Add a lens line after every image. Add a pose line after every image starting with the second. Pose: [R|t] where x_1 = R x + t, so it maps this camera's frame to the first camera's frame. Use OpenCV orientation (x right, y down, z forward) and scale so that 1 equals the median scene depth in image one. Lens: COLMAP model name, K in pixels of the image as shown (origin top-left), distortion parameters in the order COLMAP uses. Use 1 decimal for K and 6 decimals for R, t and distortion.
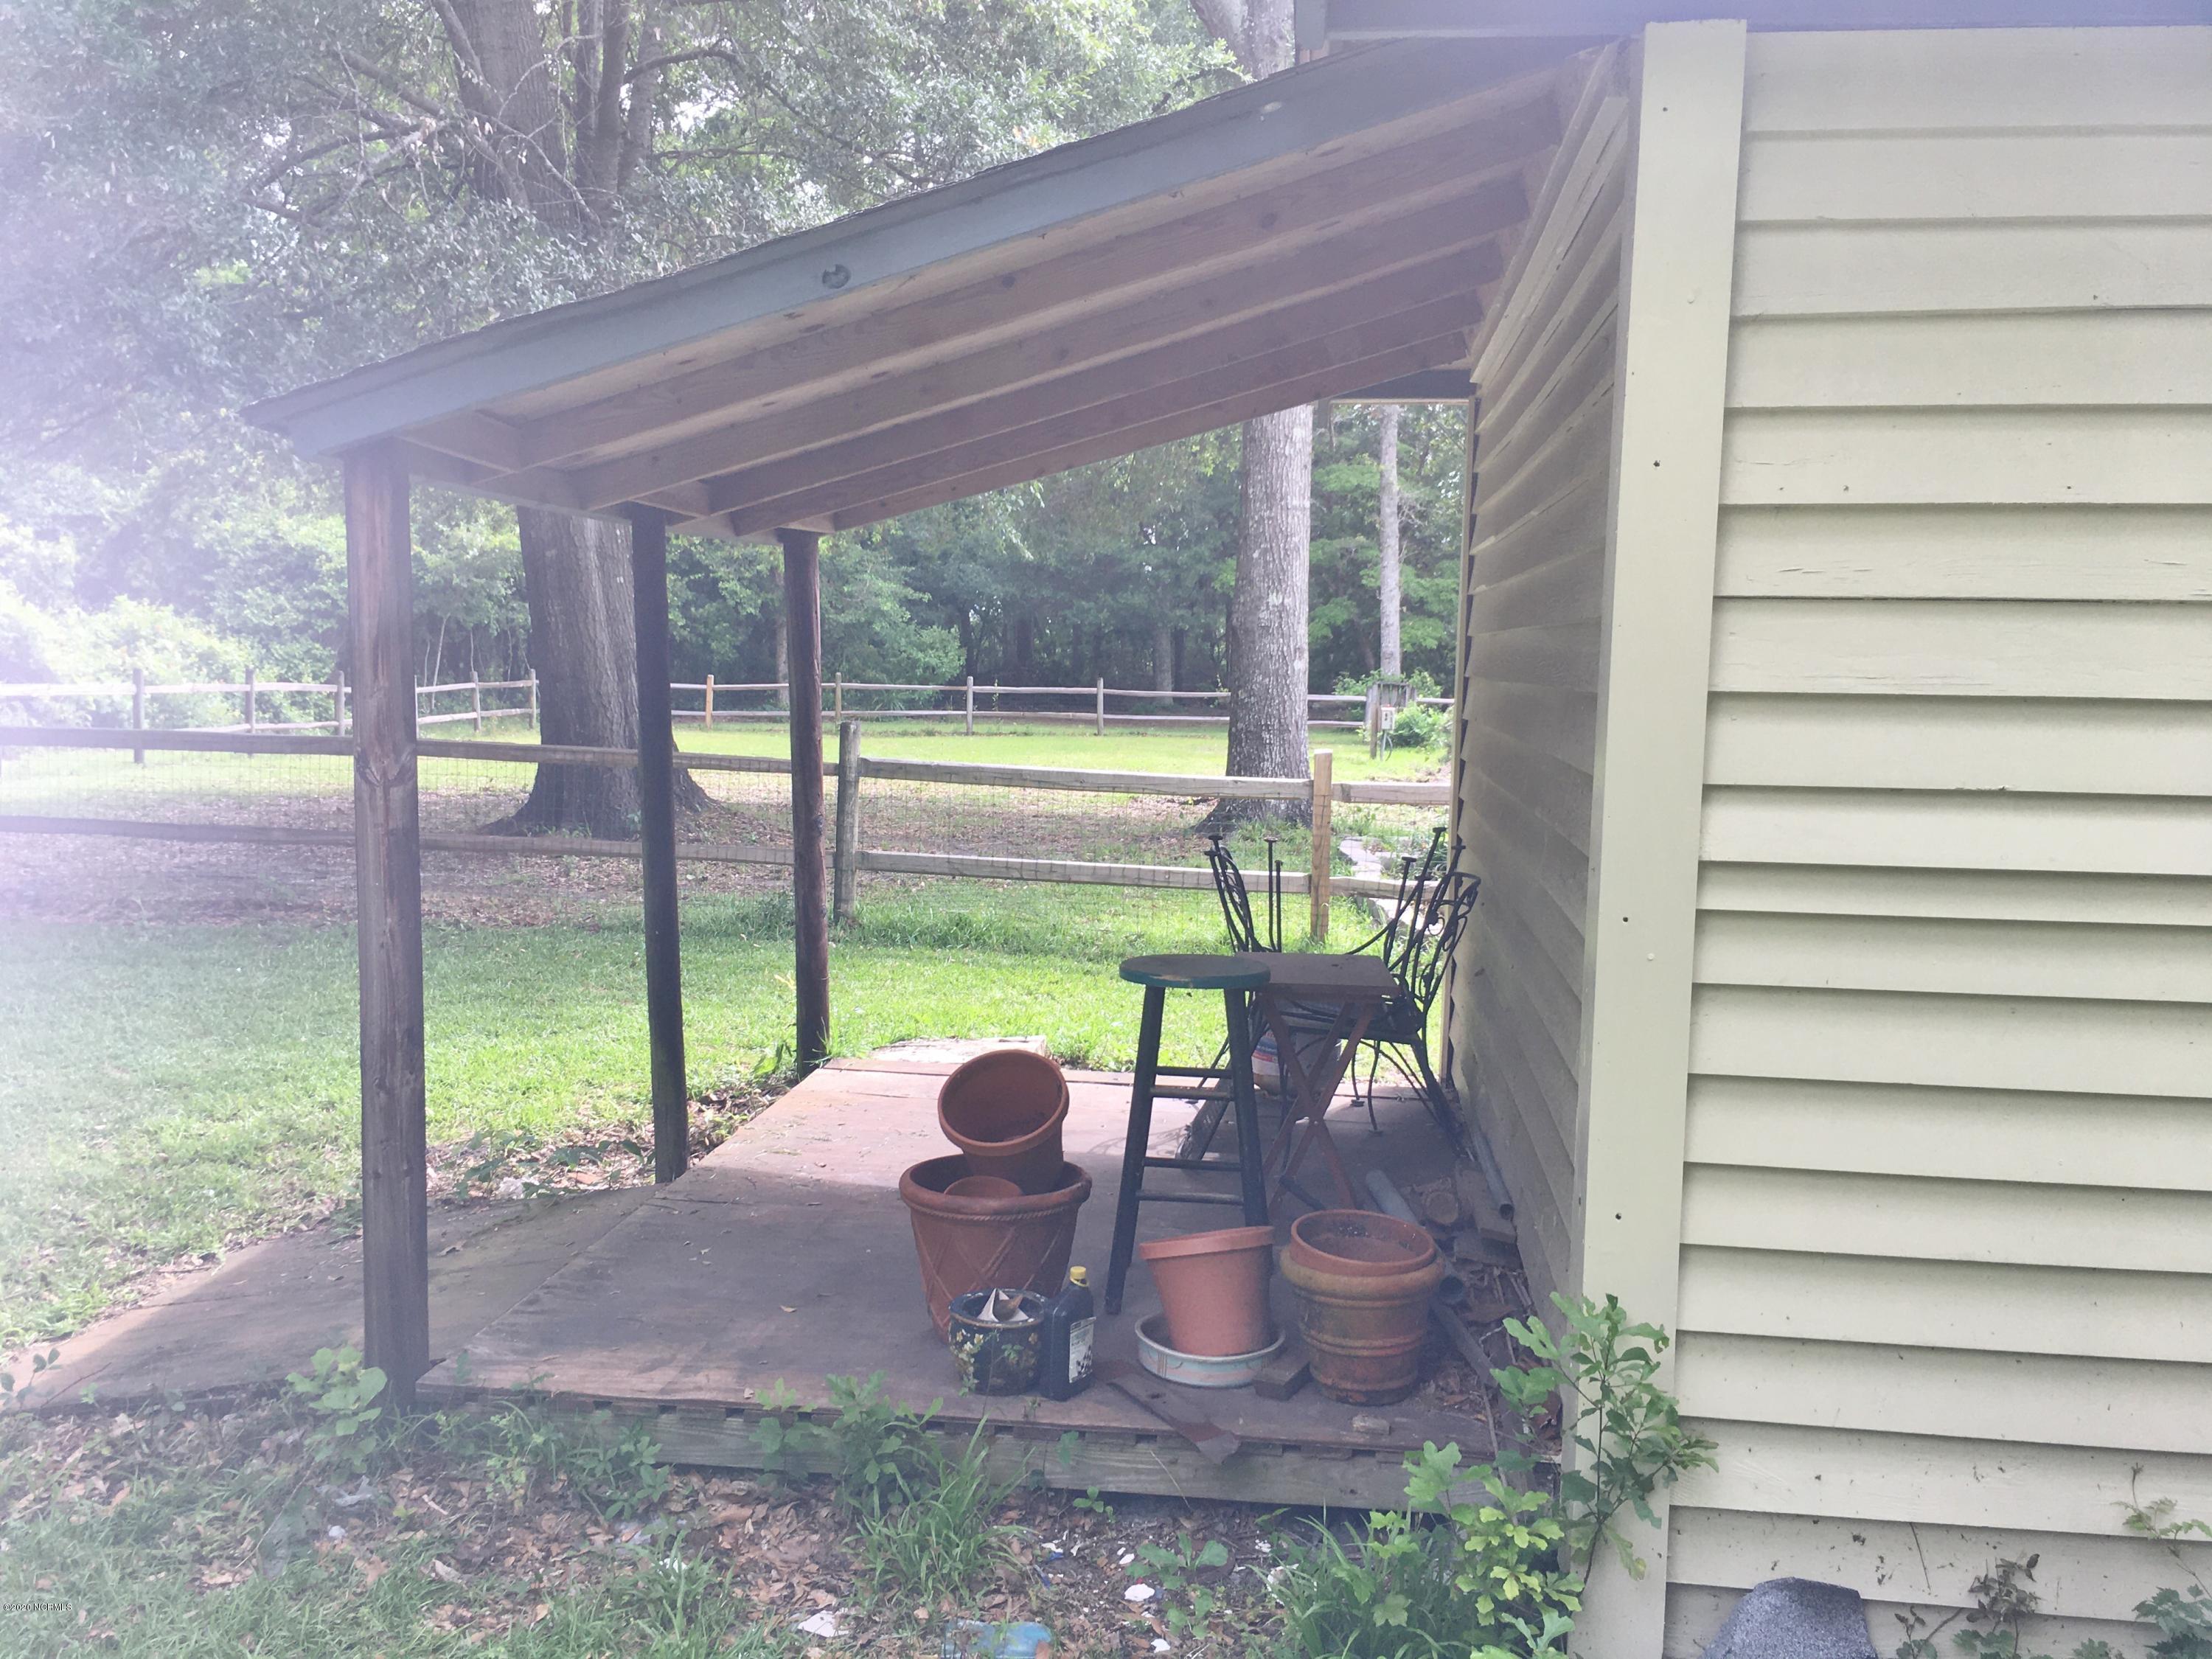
lens RADIAL K [[1660.3, 0, 1106.0], [0, 1660.3, 829.5], [0, 0, 1]] dist [-0.003518, -0.000789]
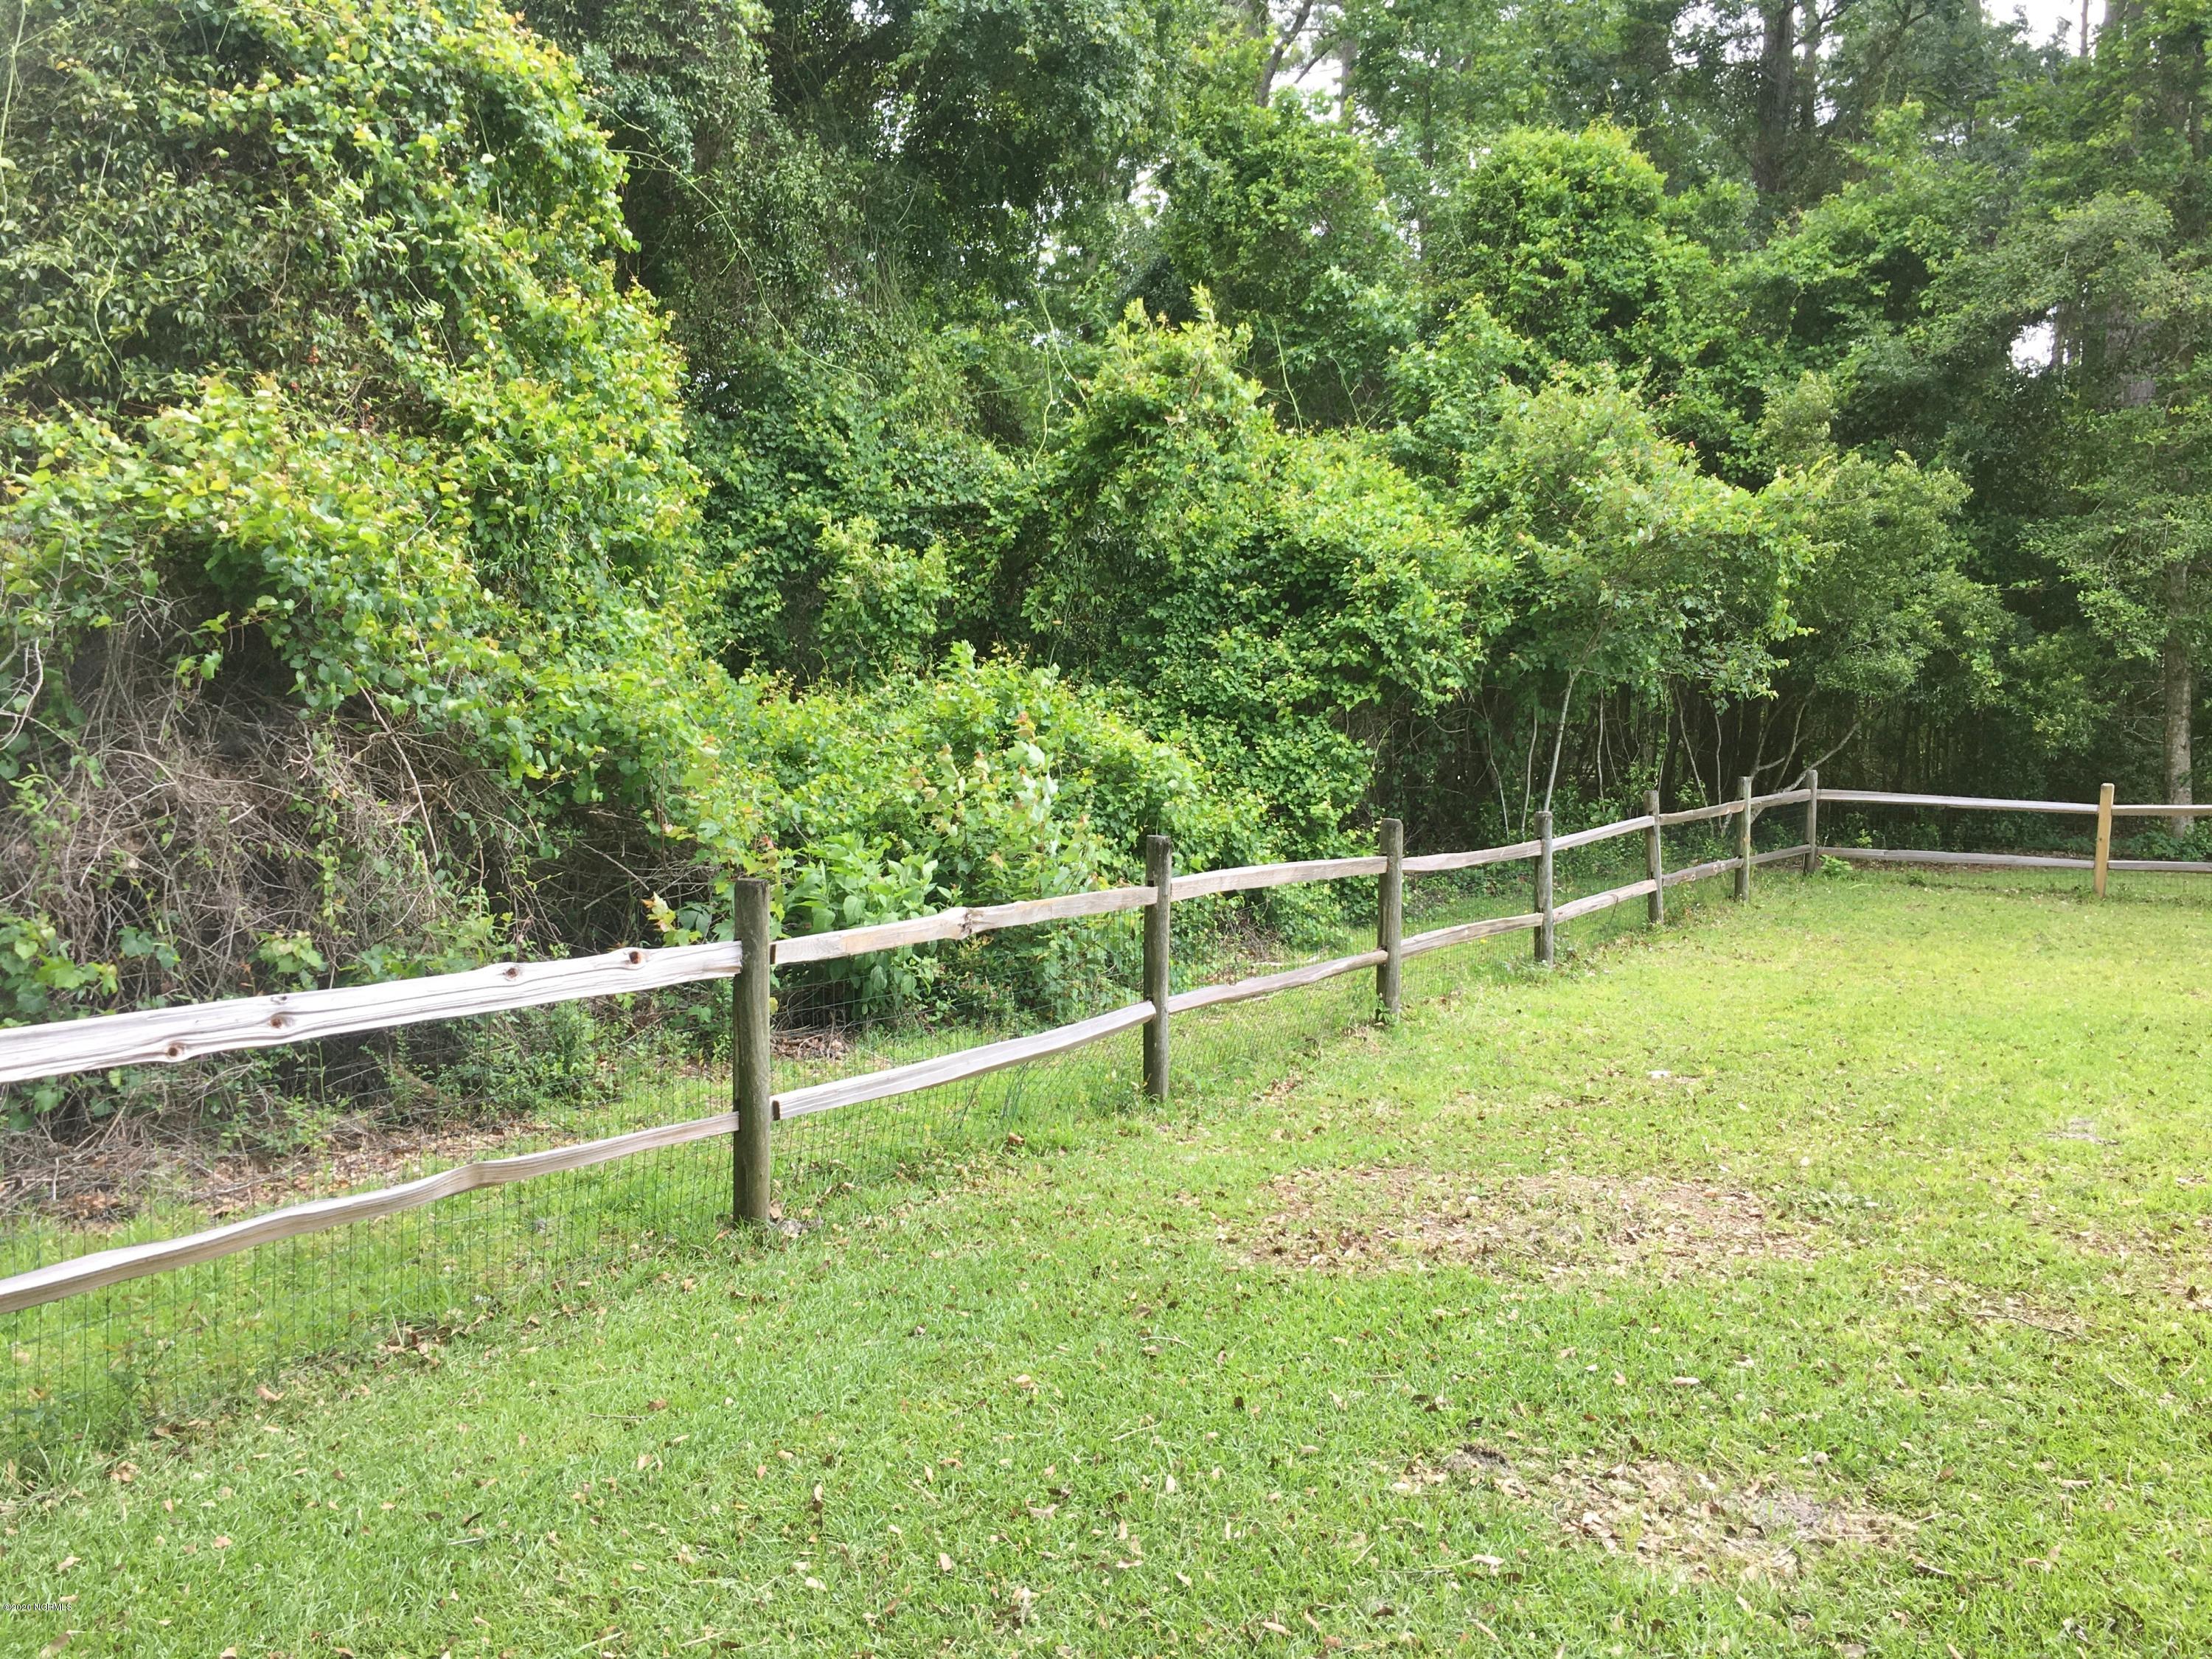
lens RADIAL K [[1660.3, 0, 1106.0], [0, 1660.3, 829.5], [0, 0, 1]] dist [-0.003518, -0.000789]
pose [[0.839351, 0.021383, -0.543169, -0.264154], [-0.041642, 0.998819, -0.025028, -0.068128], [0.541993, 0.043626, 0.839250, 0.546308]]
